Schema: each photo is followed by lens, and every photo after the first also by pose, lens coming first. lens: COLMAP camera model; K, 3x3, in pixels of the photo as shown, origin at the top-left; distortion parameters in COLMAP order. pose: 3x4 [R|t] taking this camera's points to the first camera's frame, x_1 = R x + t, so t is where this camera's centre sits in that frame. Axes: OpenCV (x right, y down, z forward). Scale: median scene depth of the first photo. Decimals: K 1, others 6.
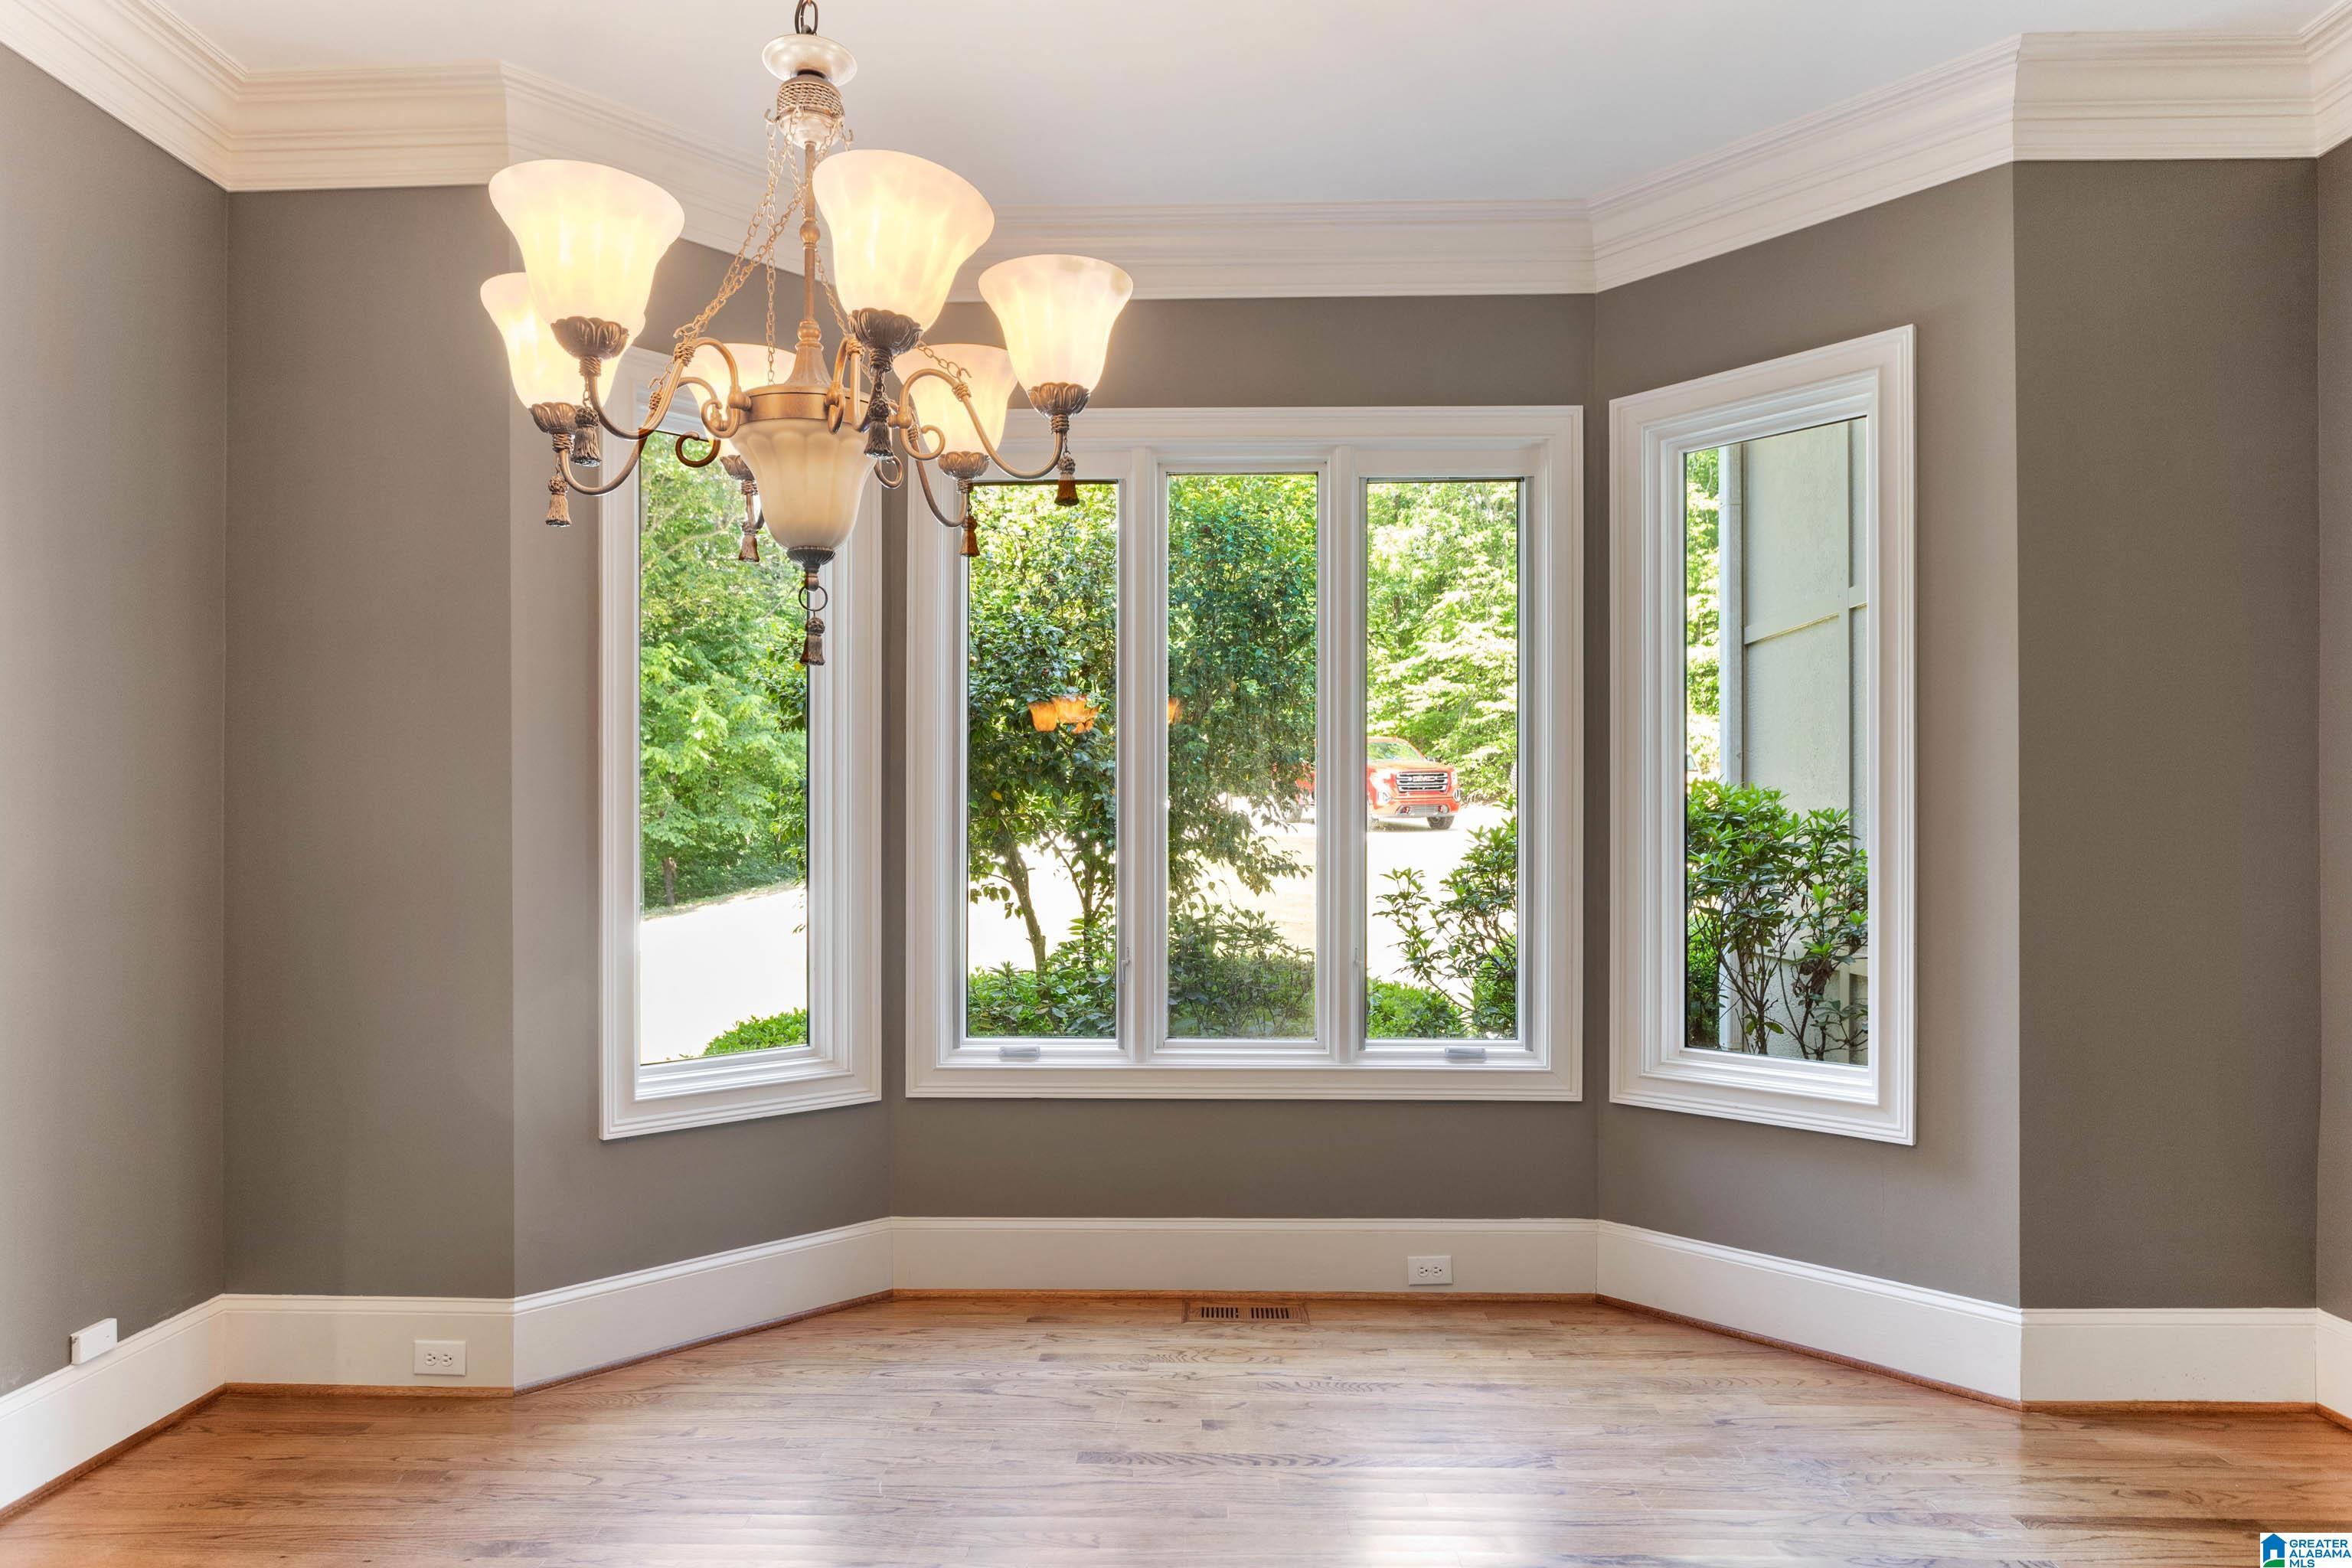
lens RADIAL K [[1380.0, 0, 1177.5], [0, 1380.0, 812.9], [0, 0, 1]] dist [-0.006609, -0.000851]
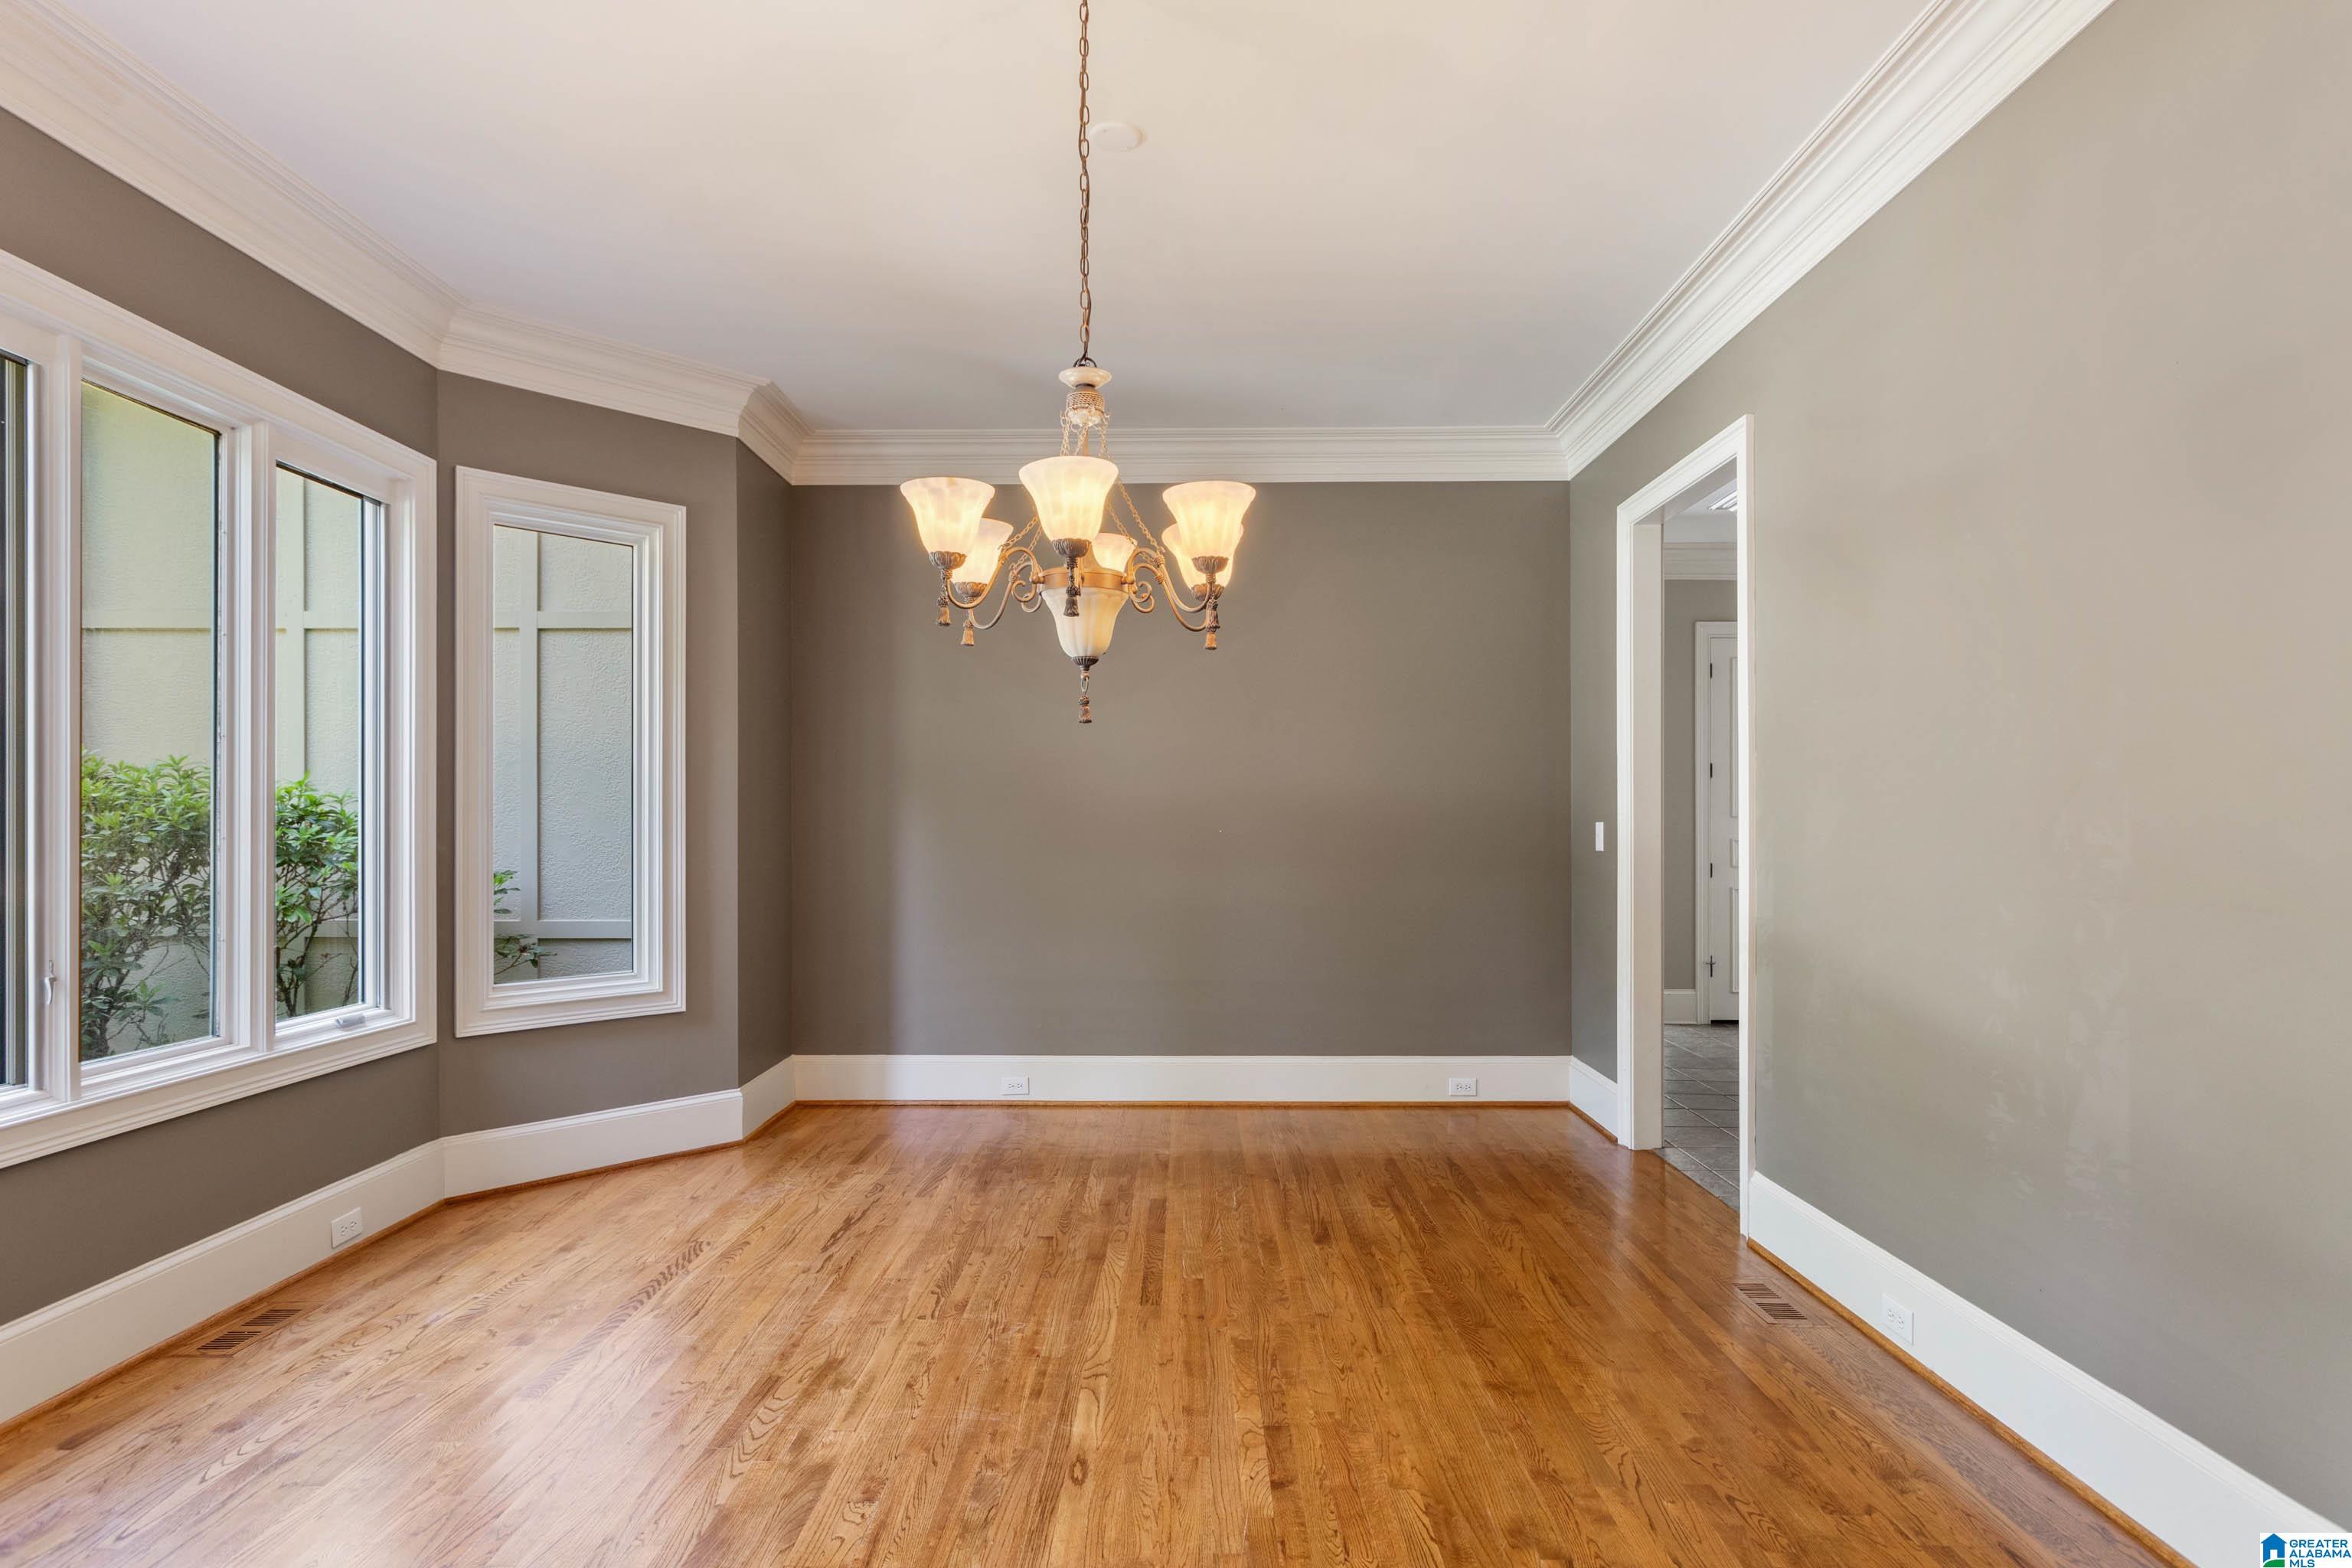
lens RADIAL K [[1155.3, 0, 1172.6], [0, 1155.3, 796.9], [0, 0, 1]] dist [-0.004061, 0.000287]
pose [[-0.004859, 0.022733, 0.999730, -0.774232], [-0.019069, 0.999558, -0.022821, 0.007027], [-0.999806, -0.019175, -0.004424, 0.397932]]
